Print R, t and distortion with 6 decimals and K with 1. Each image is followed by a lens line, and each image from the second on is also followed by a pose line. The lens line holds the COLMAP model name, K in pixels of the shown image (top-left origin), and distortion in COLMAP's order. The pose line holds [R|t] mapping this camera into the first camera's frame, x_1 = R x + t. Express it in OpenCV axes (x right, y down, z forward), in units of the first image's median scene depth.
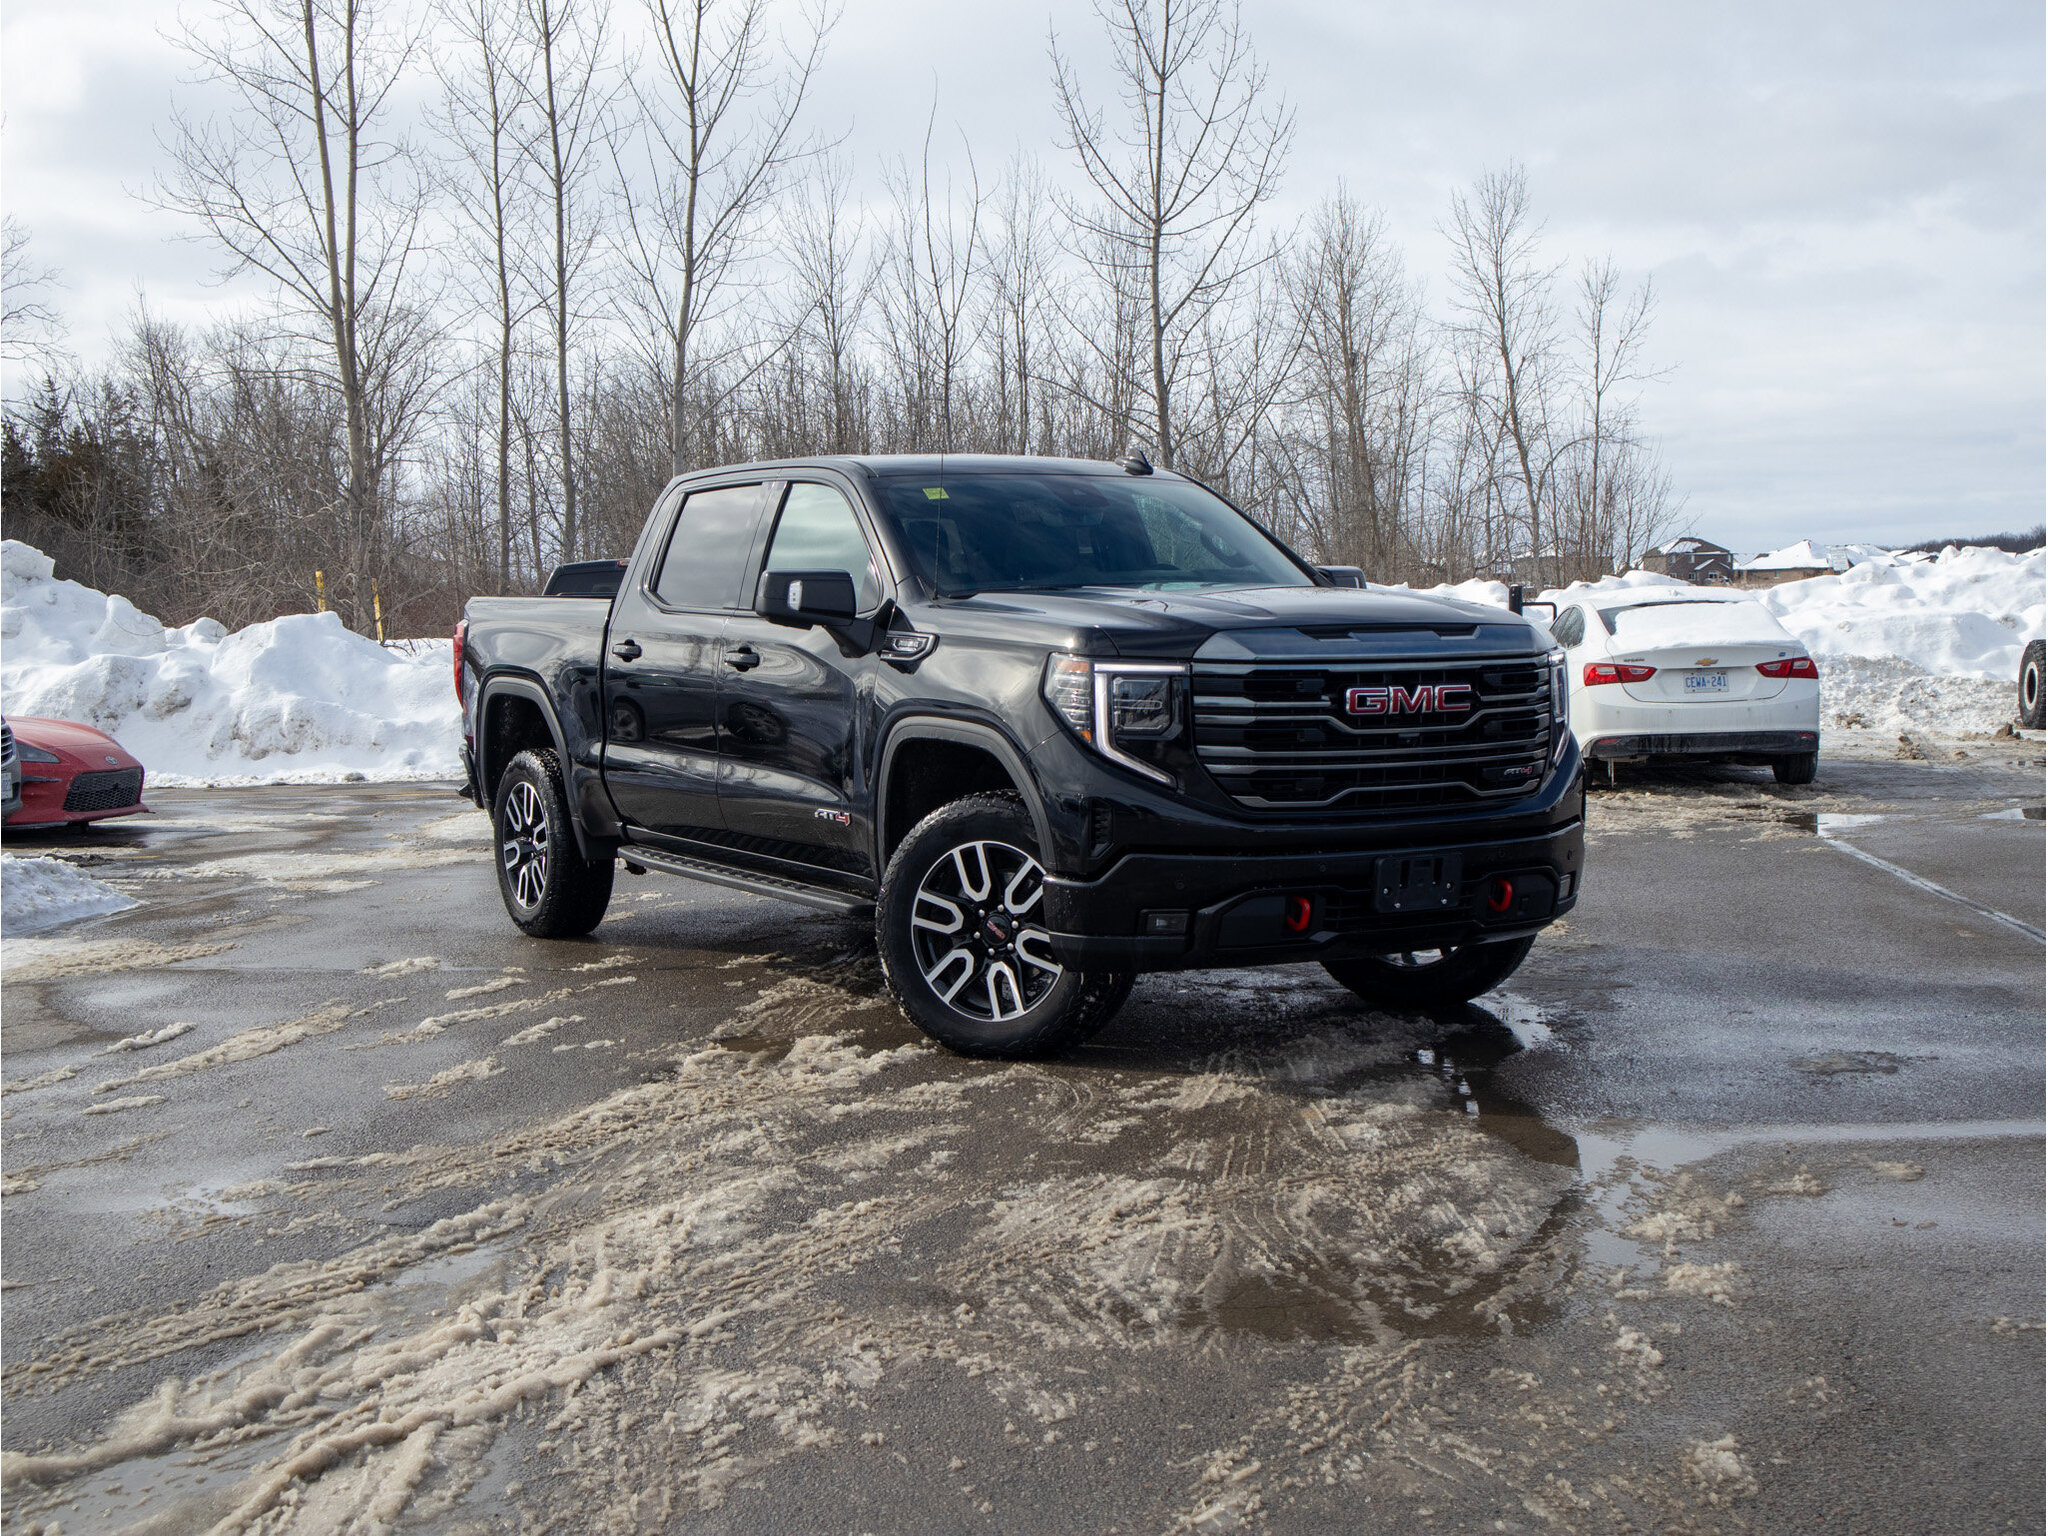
lens RADIAL K [[2540.5, 0, 1017.2], [0, 2540.5, 737.6], [0, 0, 1]] dist [0.017625, 0.000000]
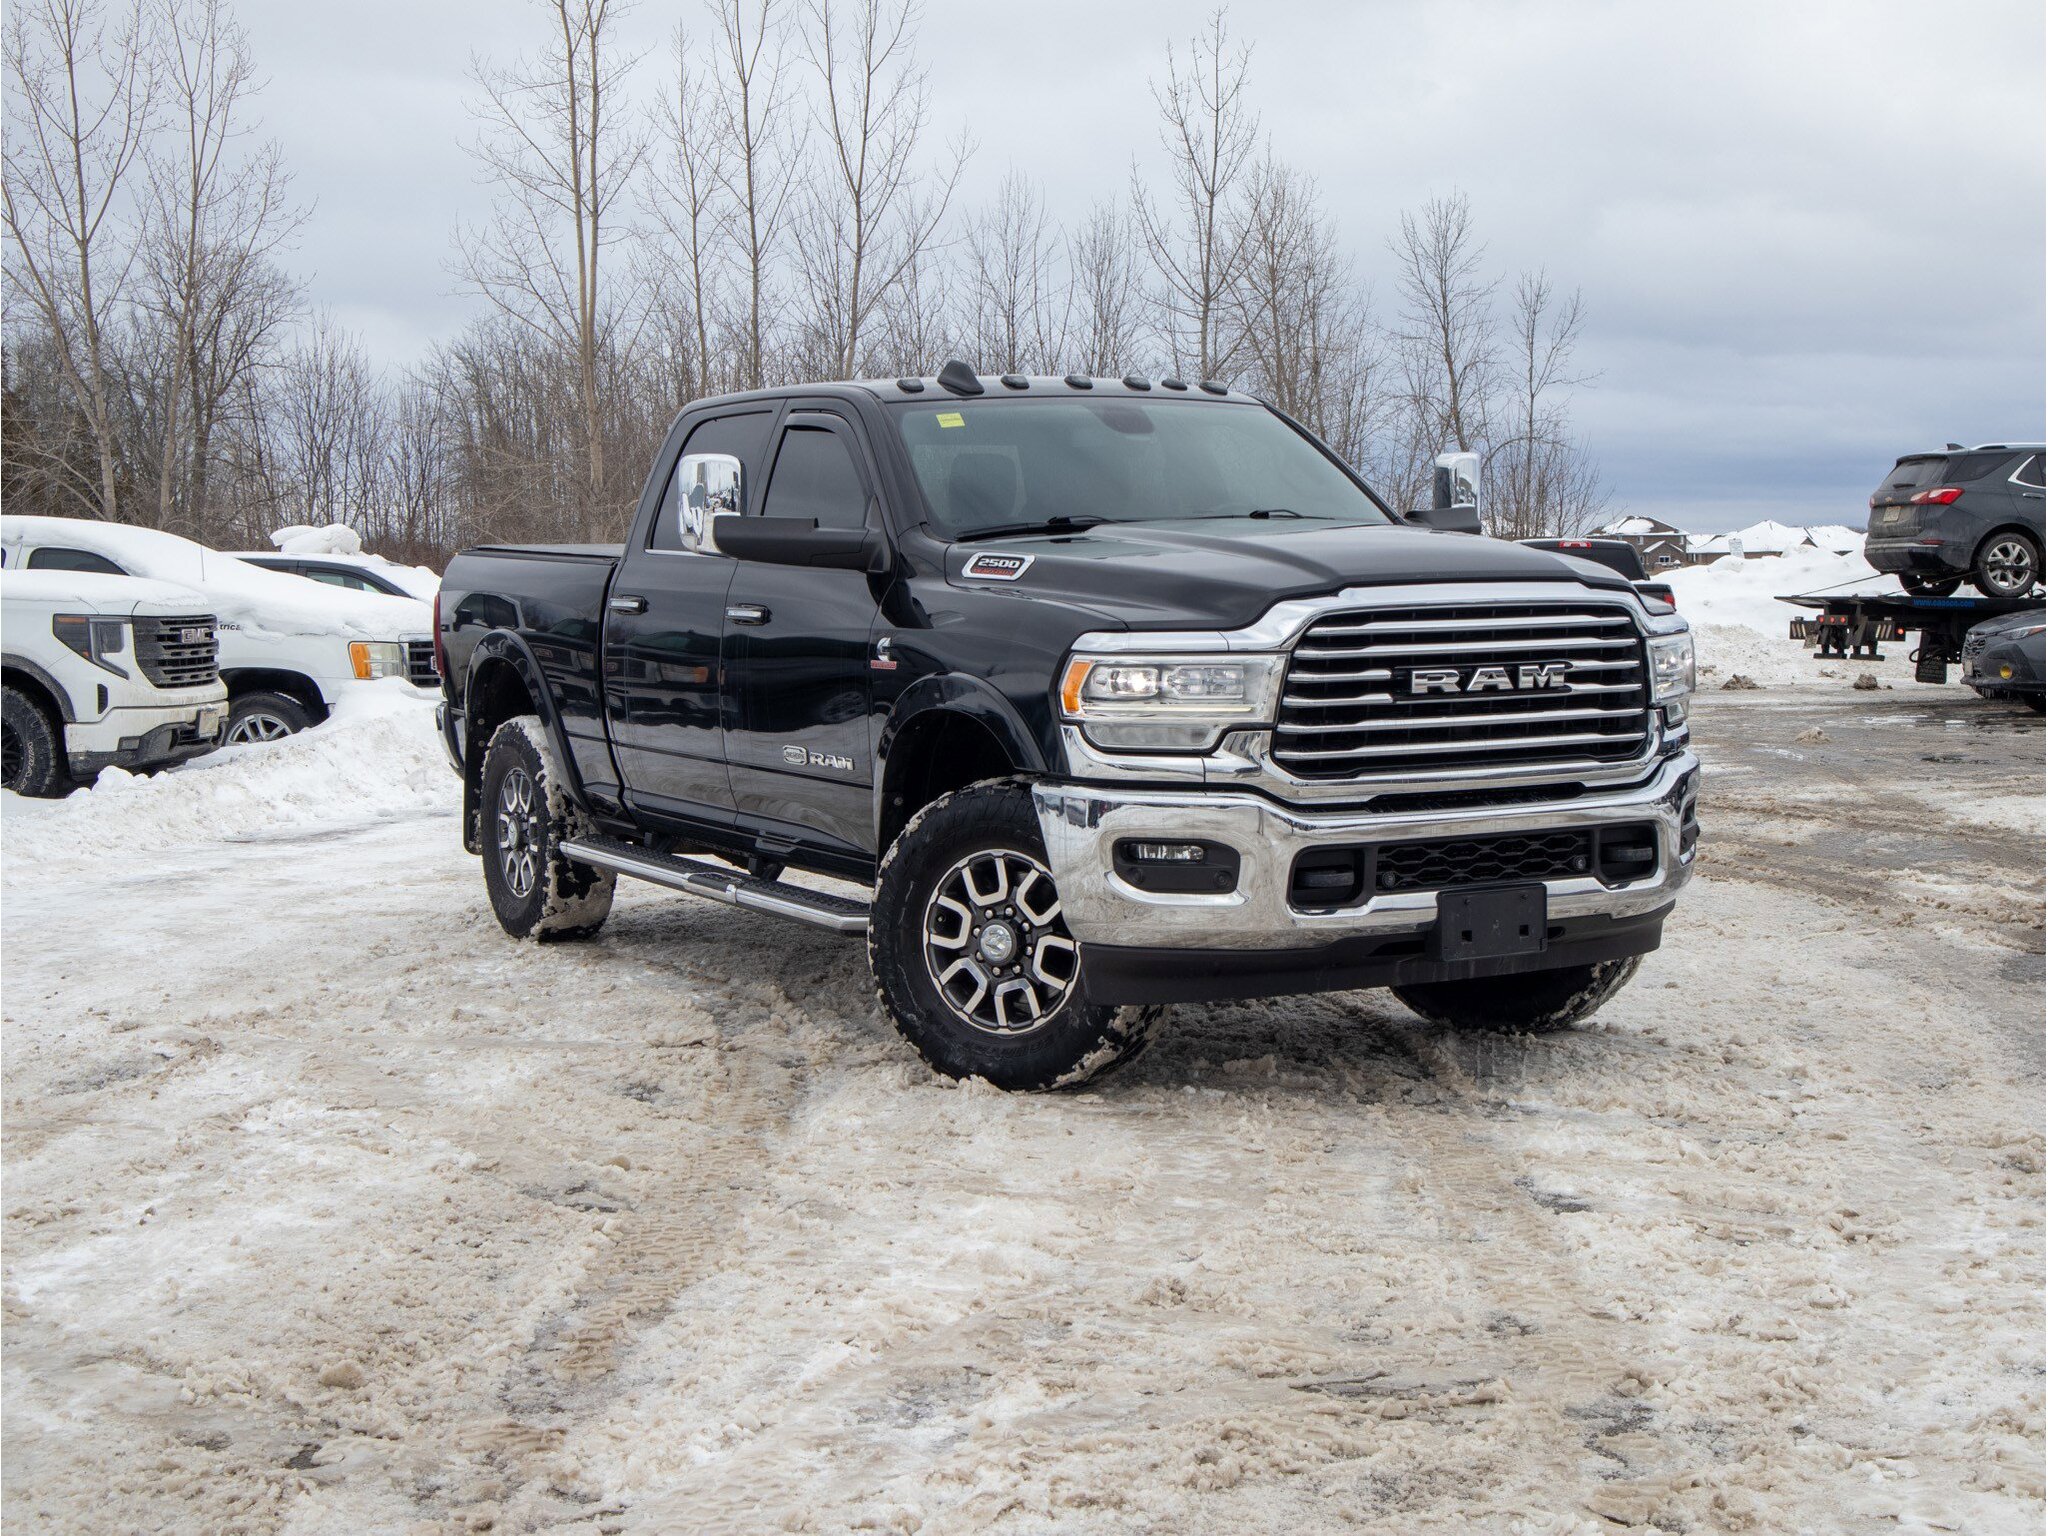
lens RADIAL K [[2979.0, 0, 1058.5], [0, 2979.0, 825.5], [0, 0, 1]] dist [0.040265, 0.000000]
pose [[0.997821, 0.004071, 0.065854, -0.123645], [-0.005944, 0.999583, 0.028266, 0.032056], [-0.065711, -0.028596, 0.997429, -0.574473]]
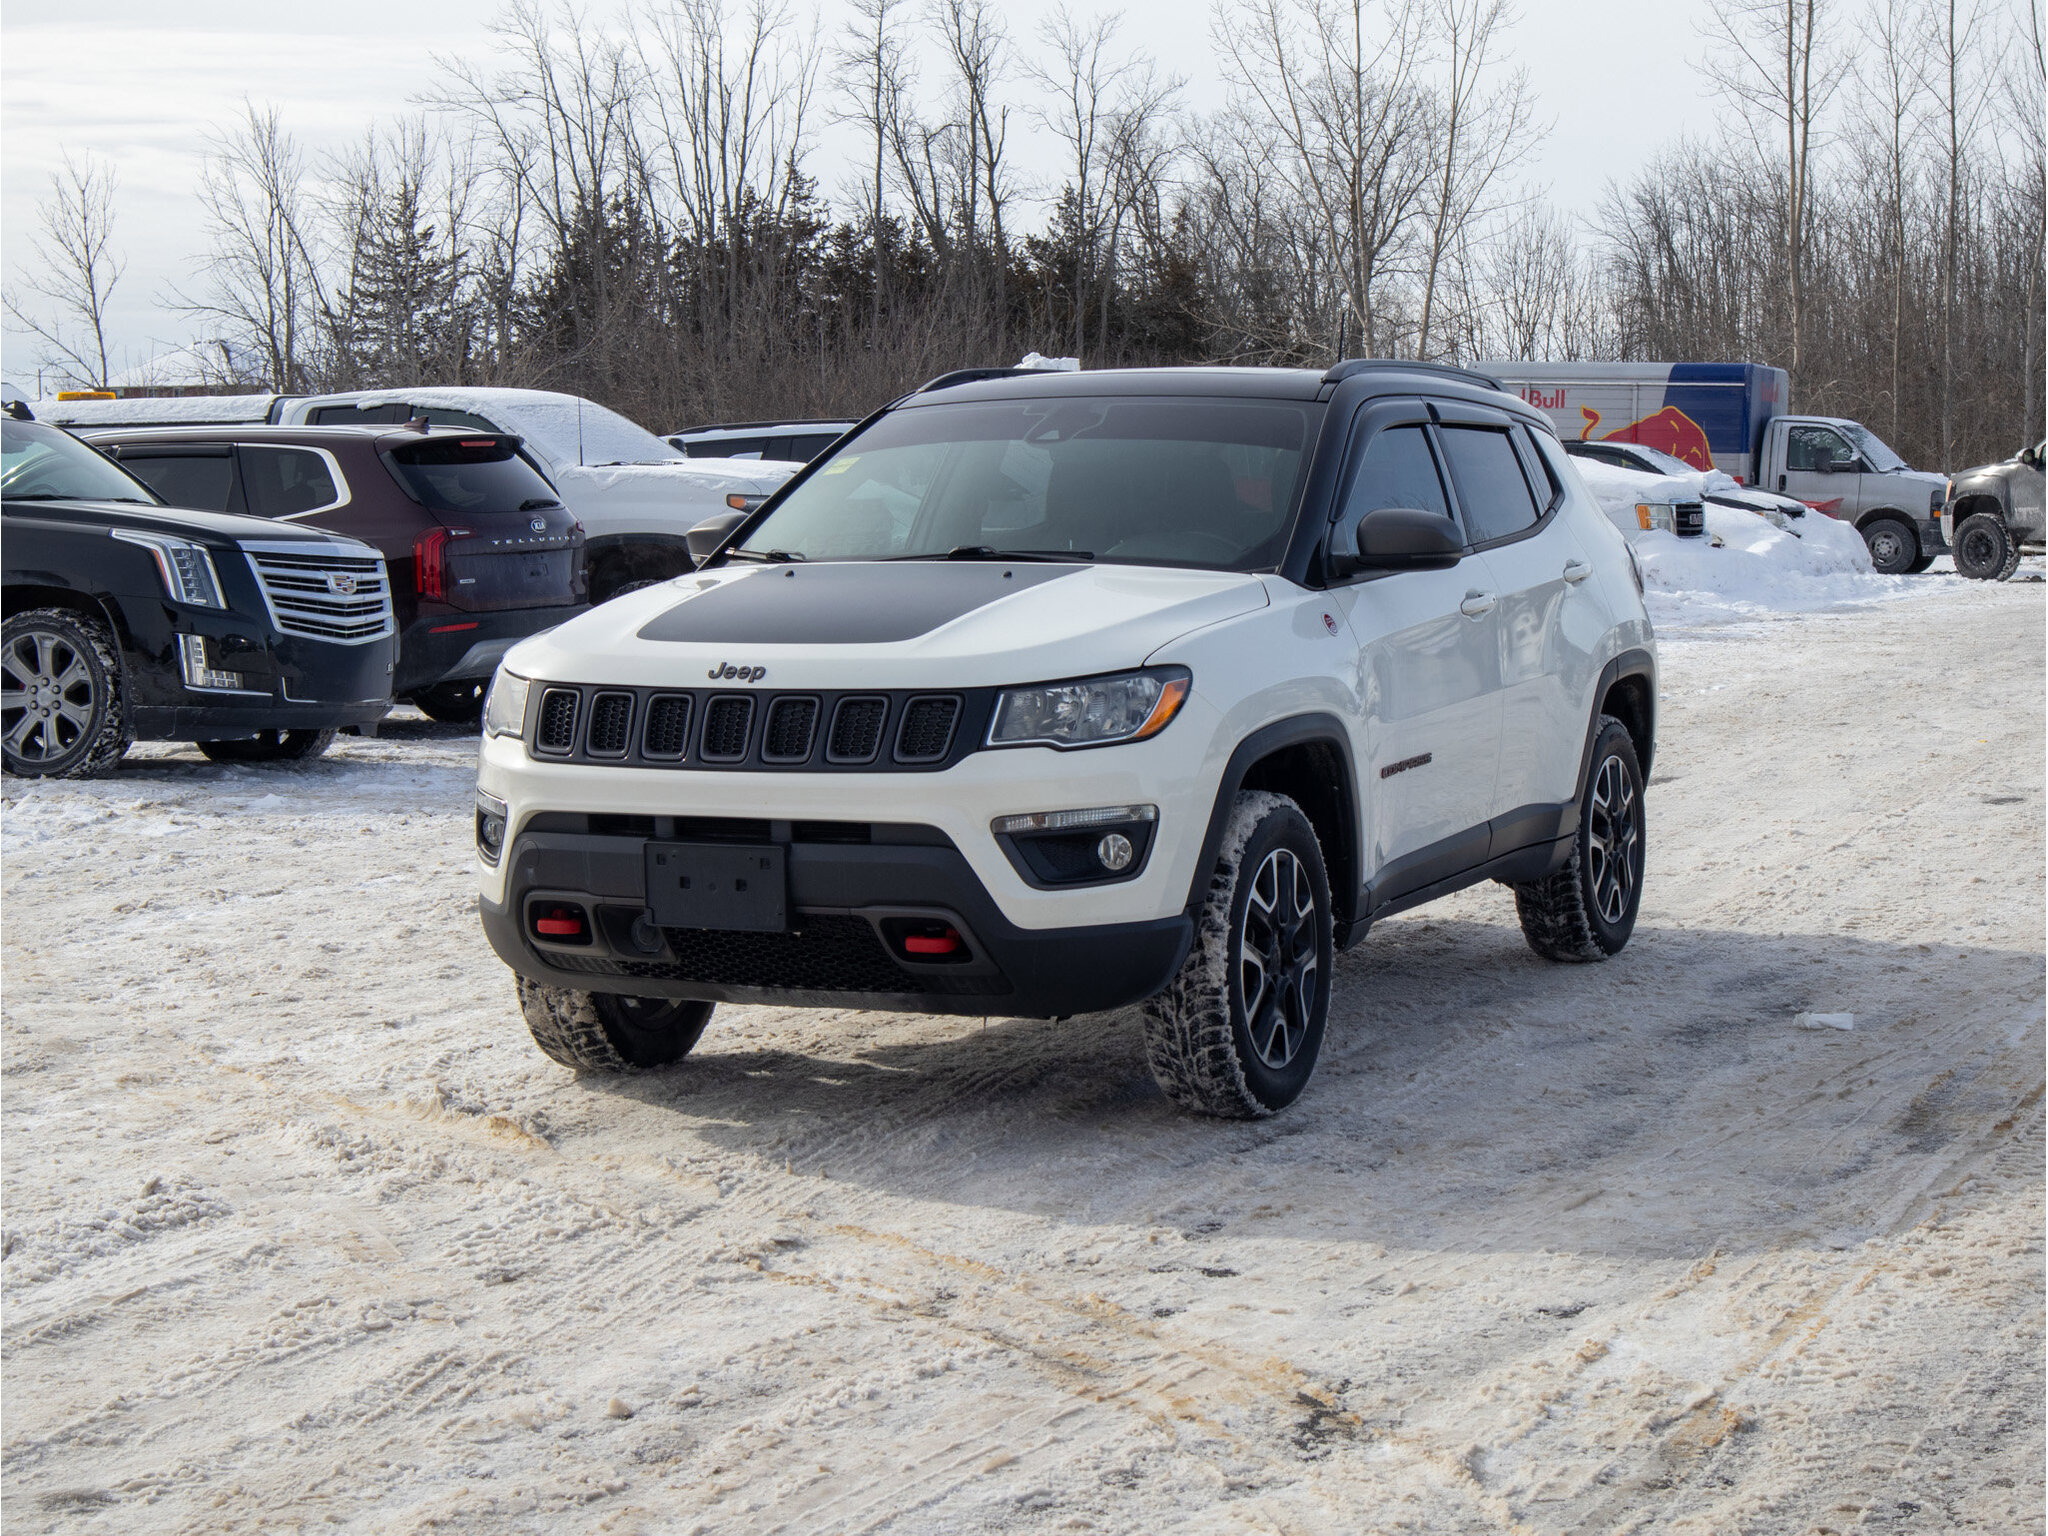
lens RADIAL K [[3697.6, 0, 1020.7], [0, 3697.6, 760.8], [0, 0, 1]] dist [-0.027264, 0.000000]
pose [[0.958424, 0.032514, -0.283490, -0.083556], [-0.022682, 0.999024, 0.037895, 0.055320], [0.284445, -0.029889, 0.958226, -1.161705]]
